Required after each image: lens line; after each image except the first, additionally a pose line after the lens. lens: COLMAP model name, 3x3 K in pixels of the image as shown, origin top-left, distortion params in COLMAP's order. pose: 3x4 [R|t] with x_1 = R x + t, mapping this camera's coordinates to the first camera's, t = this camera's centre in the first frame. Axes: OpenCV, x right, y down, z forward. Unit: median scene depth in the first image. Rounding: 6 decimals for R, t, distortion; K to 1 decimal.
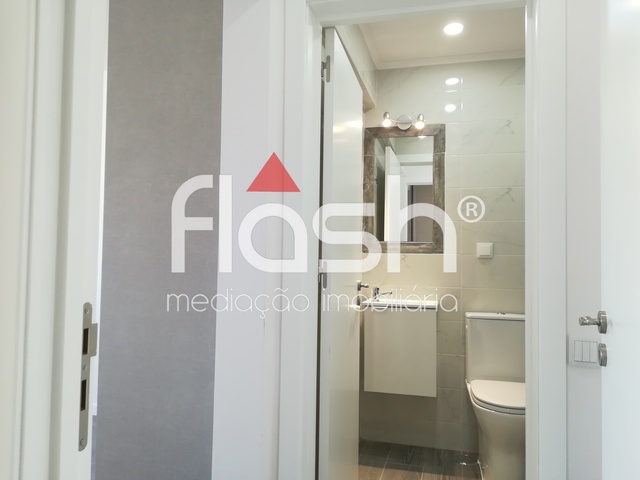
lens RADIAL K [[501.3, 0, 318.6], [0, 501.3, 243.6], [0, 0, 1]] dist [0.057182, -0.072540]
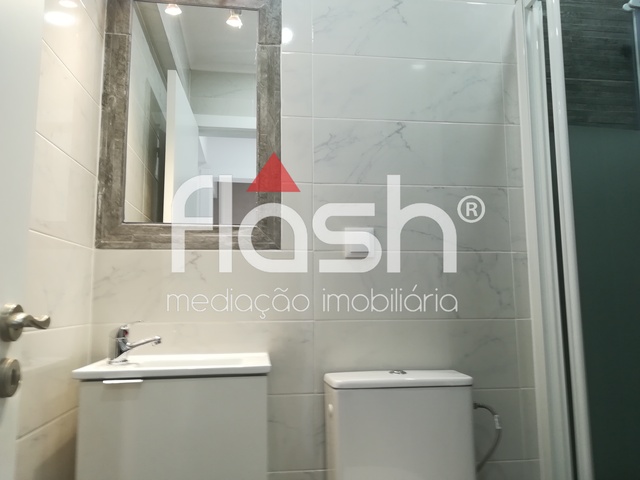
lens RADIAL K [[501.3, 0, 323.1], [0, 501.3, 234.8], [0, 0, 1]] dist [0.057182, -0.072540]
pose [[0.925607, 0.027405, 0.377494, 0.108502], [0.012894, 0.994513, -0.103816, 0.055870], [-0.378268, 0.100960, 0.920174, 0.552049]]
